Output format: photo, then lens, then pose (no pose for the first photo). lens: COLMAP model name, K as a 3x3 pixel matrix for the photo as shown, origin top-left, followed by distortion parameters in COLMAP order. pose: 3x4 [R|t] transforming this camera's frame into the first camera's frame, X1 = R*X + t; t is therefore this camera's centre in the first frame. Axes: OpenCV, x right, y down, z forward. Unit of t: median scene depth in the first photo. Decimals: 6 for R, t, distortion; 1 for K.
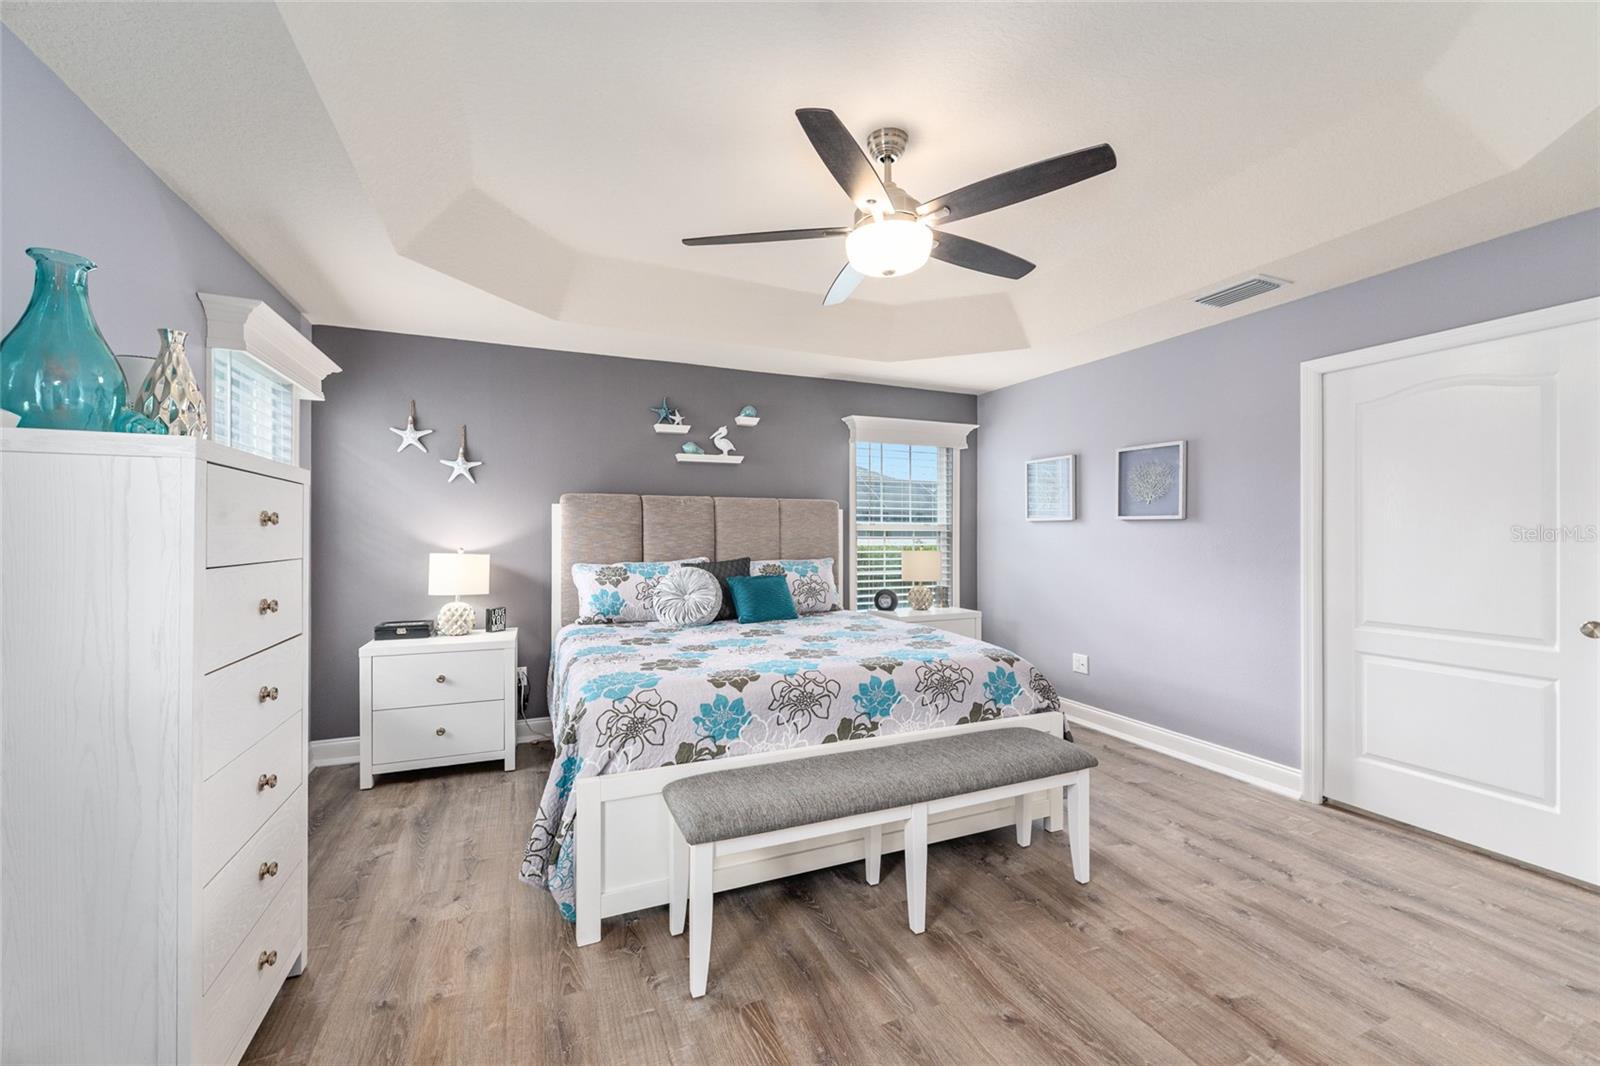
lens RADIAL K [[633.5, 0, 803.2], [0, 633.5, 532.1], [0, 0, 1]] dist [0.000425, -0.000056]
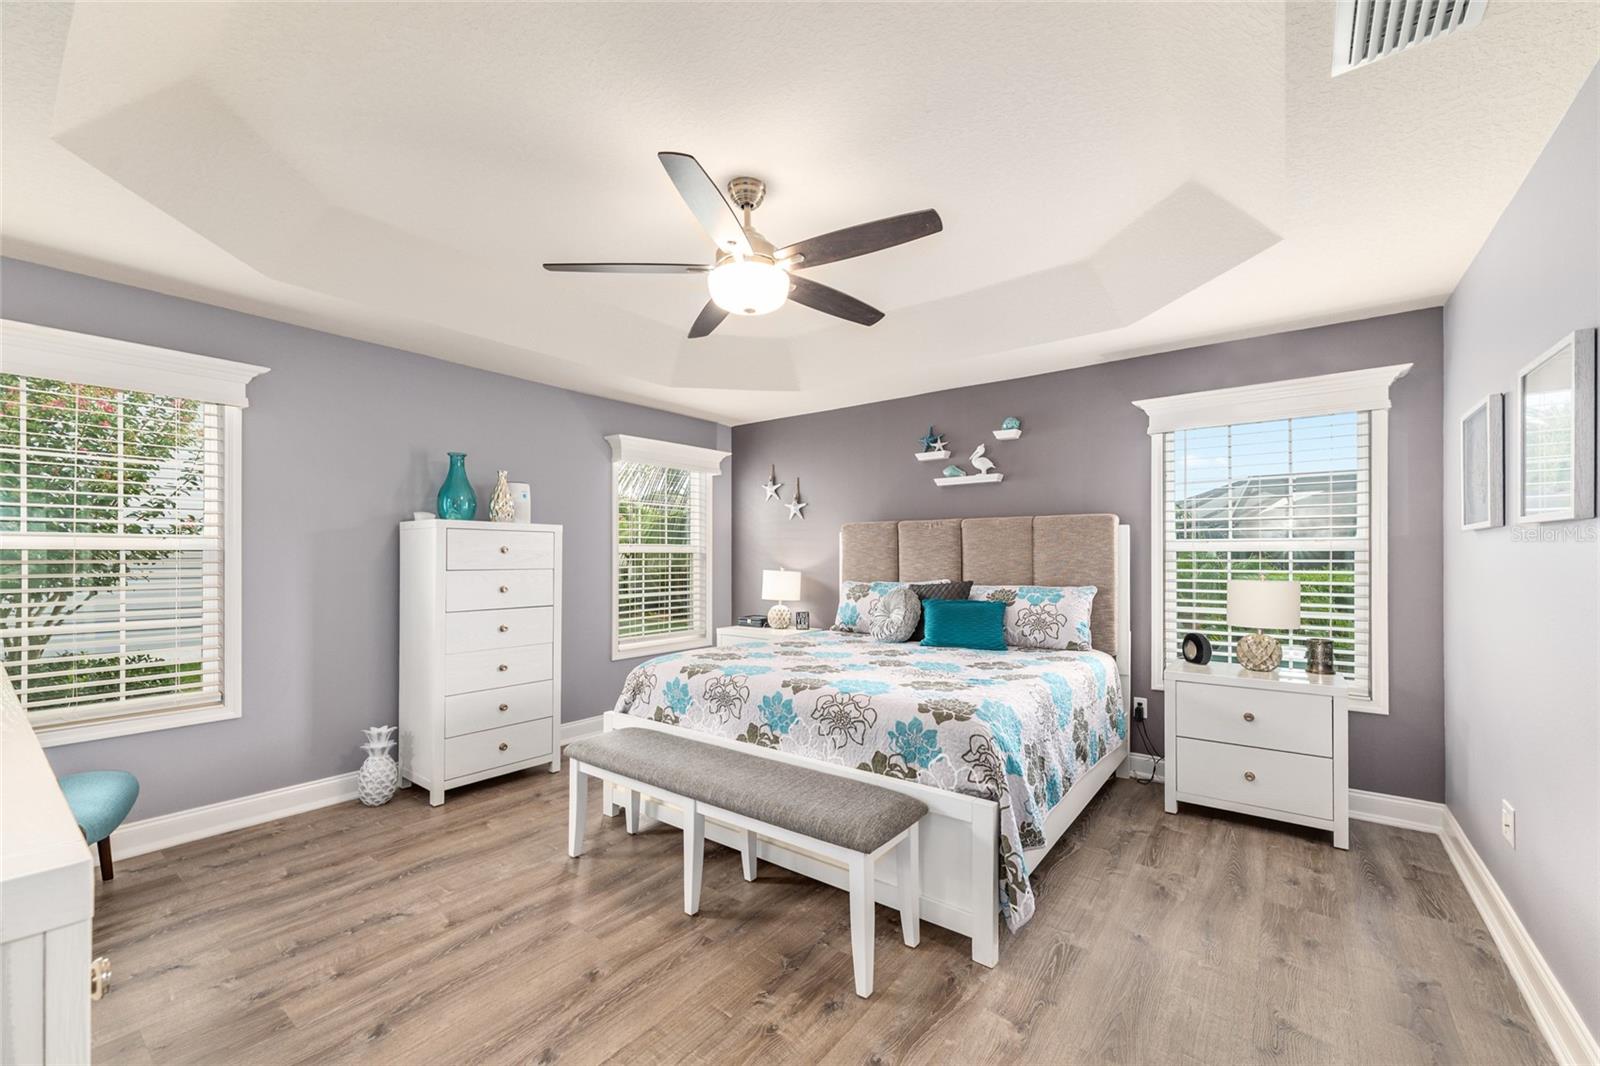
lens RADIAL K [[636.2, 0, 808.4], [0, 636.2, 553.8], [0, 0, 1]] dist [-0.002849, -0.000058]
pose [[0.499805, -0.005369, -0.866121, 0.669229], [0.003636, 0.999985, -0.004100, 0.002329], [0.866130, -0.001100, 0.499817, 0.331918]]
